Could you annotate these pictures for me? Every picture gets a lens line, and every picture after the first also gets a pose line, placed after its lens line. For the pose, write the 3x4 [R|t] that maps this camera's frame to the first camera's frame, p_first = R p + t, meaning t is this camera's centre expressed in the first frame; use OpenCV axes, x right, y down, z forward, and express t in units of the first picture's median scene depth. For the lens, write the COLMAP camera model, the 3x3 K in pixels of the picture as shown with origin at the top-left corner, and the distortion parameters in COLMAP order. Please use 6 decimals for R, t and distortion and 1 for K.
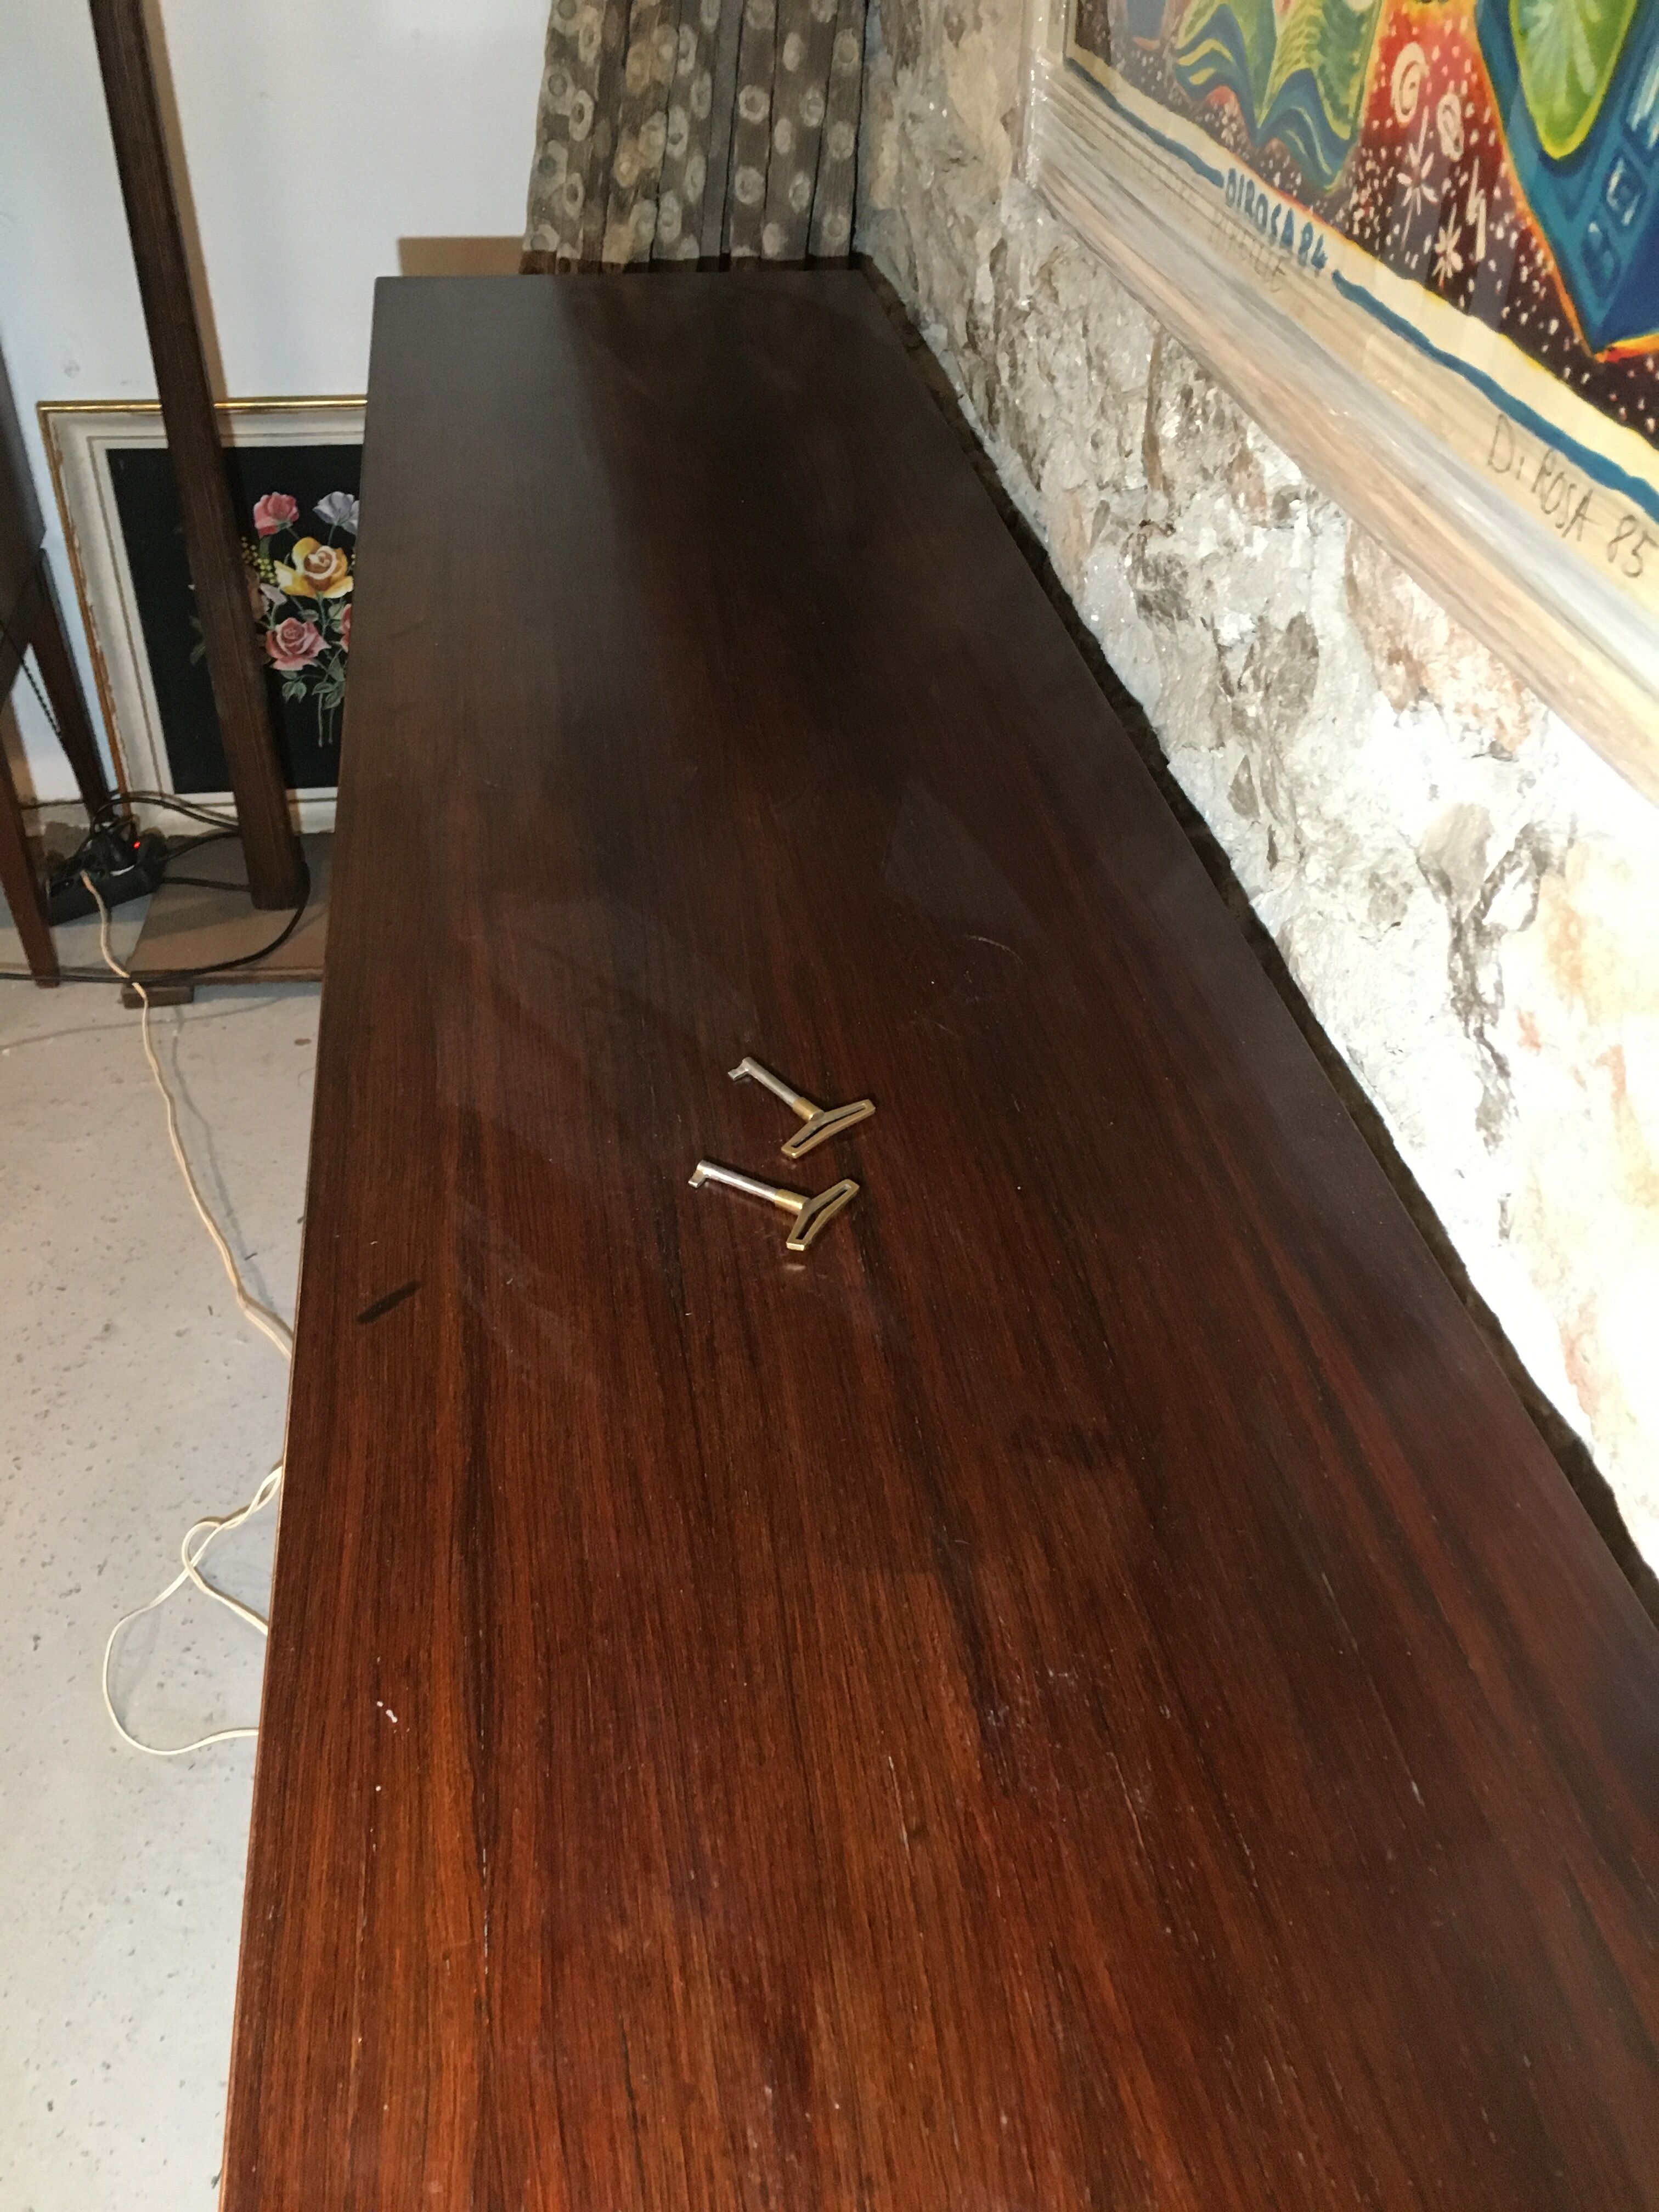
lens RADIAL K [[1882.5, 0, 828.6], [0, 1882.5, 1105.2], [0, 0, 1]] dist [0.065509, -0.086028]
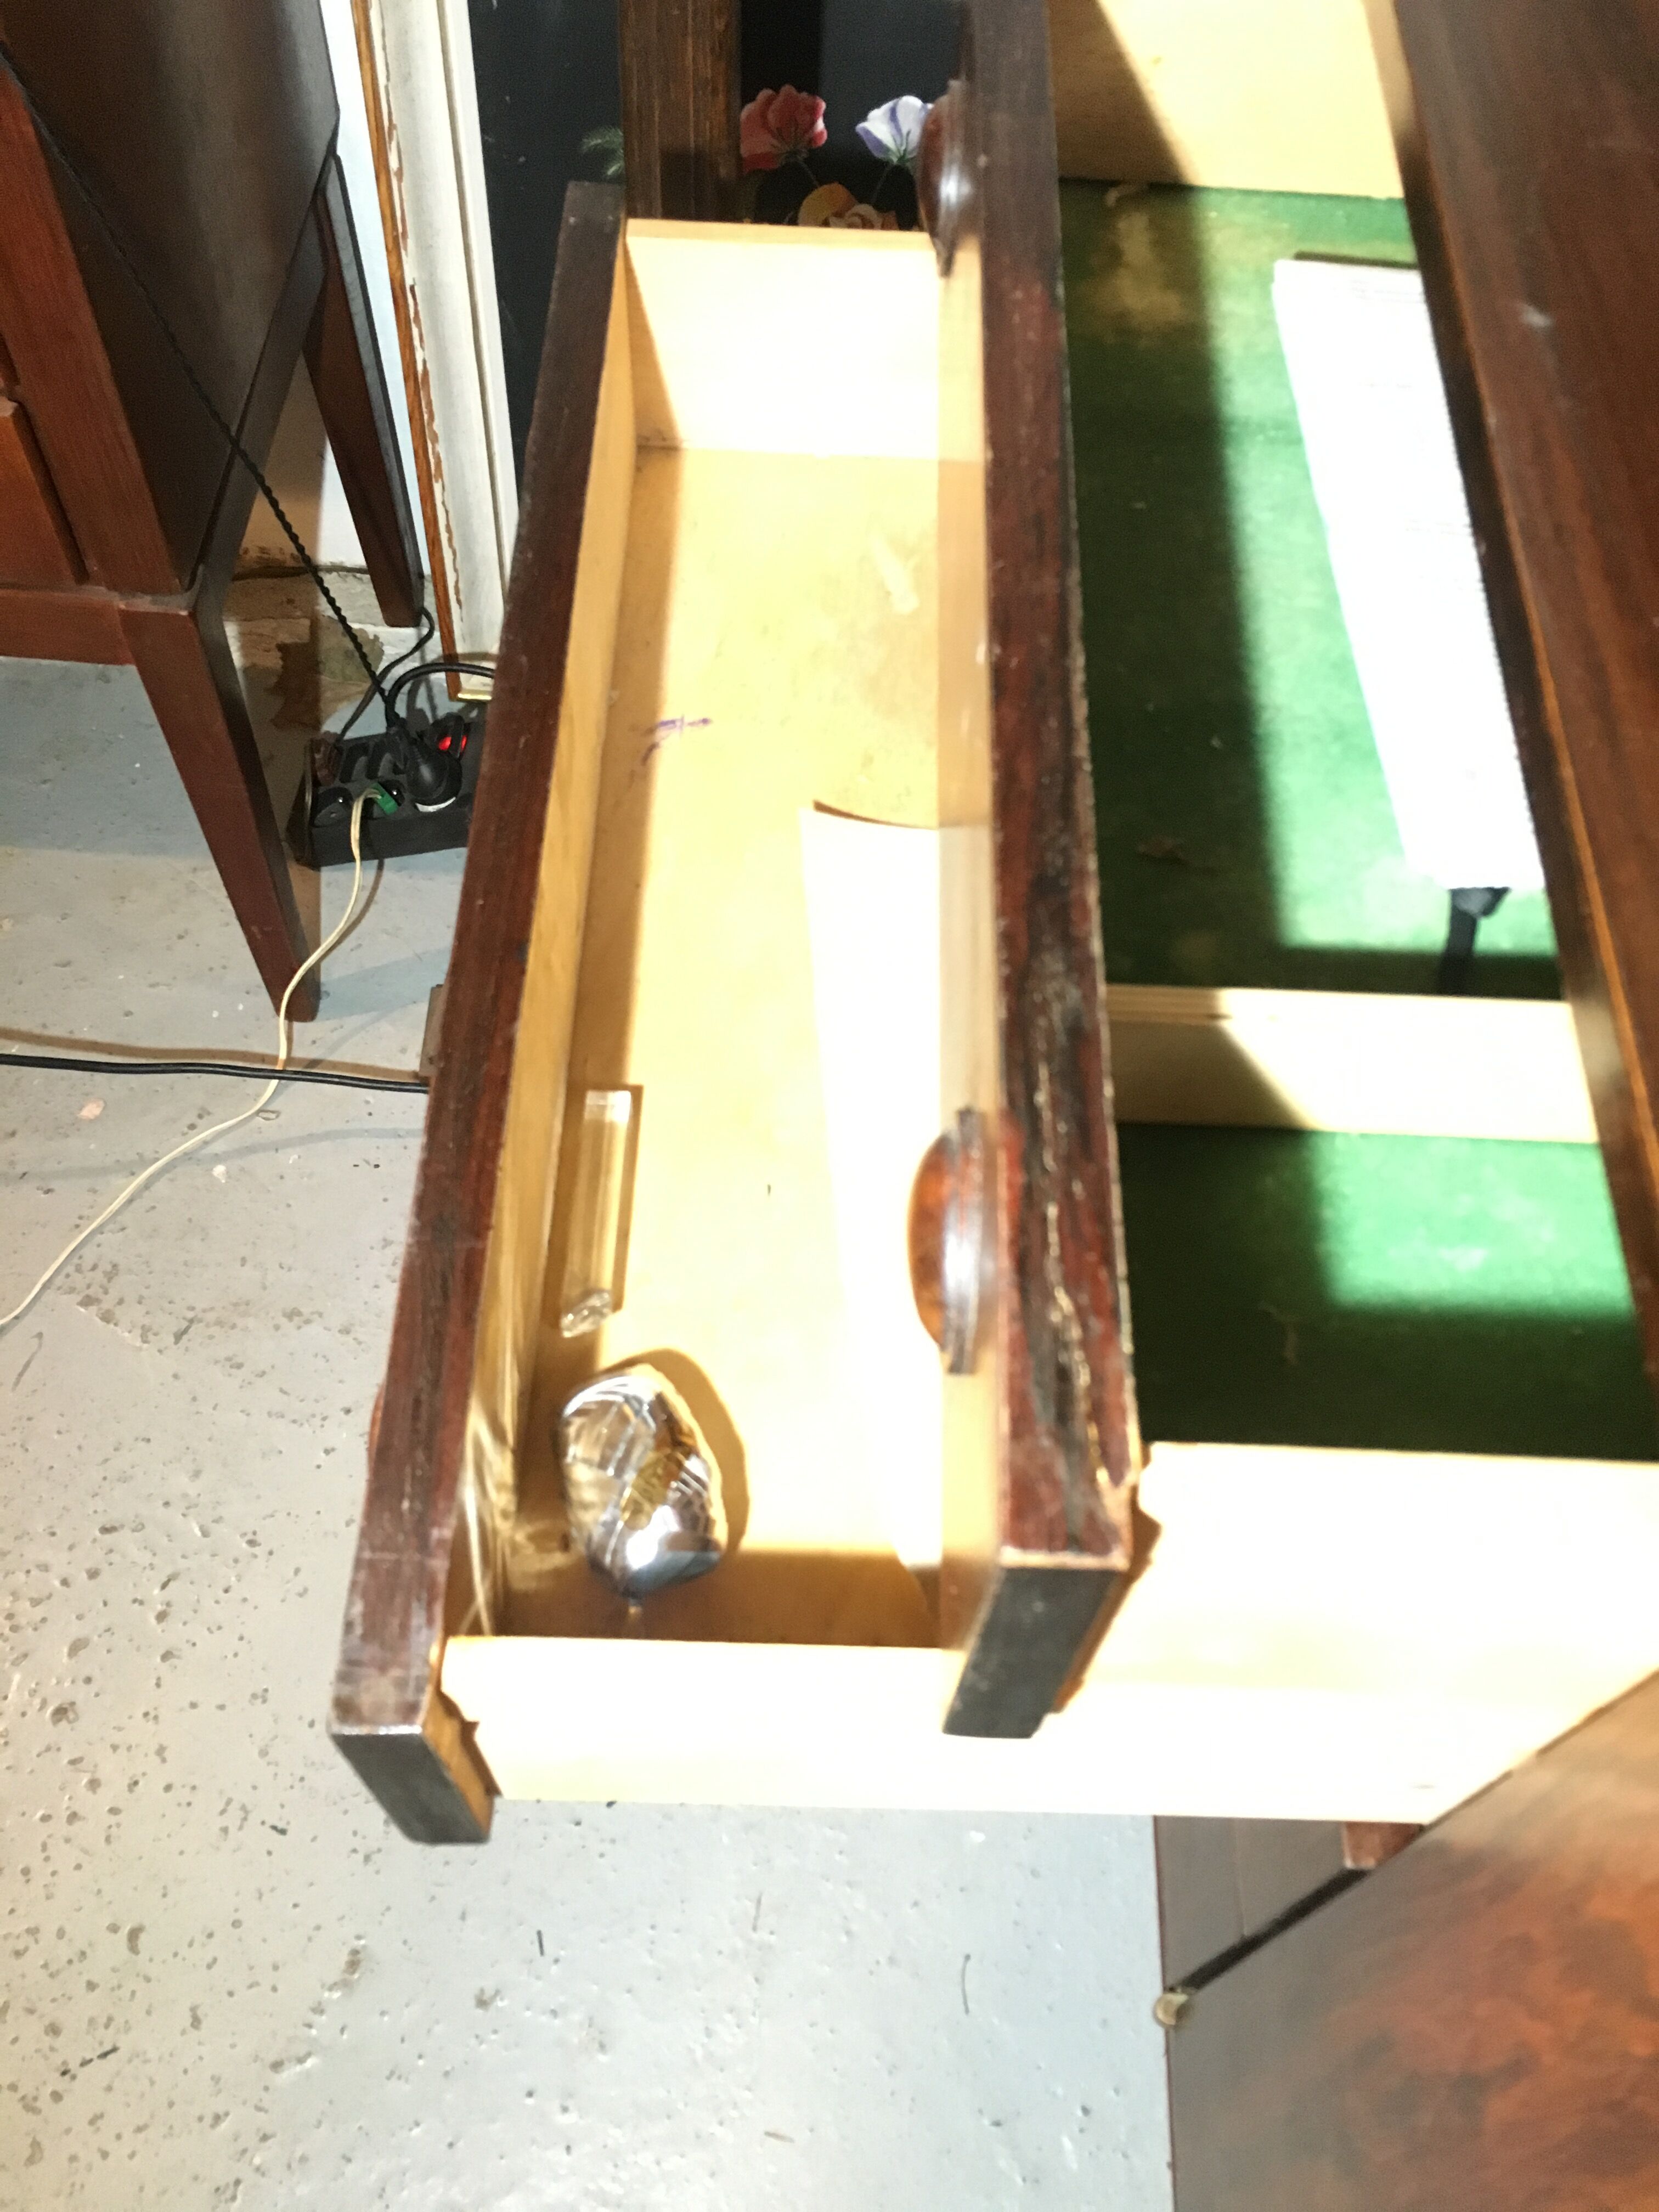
lens RADIAL K [[1882.5, 0, 831.0], [0, 1882.5, 1107.7], [0, 0, 1]] dist [0.065509, -0.086028]
pose [[0.980312, 0.175245, -0.090984, -0.192445], [-0.137454, 0.936460, 0.322721, -0.239519], [0.141758, -0.303861, 0.942111, 0.466969]]
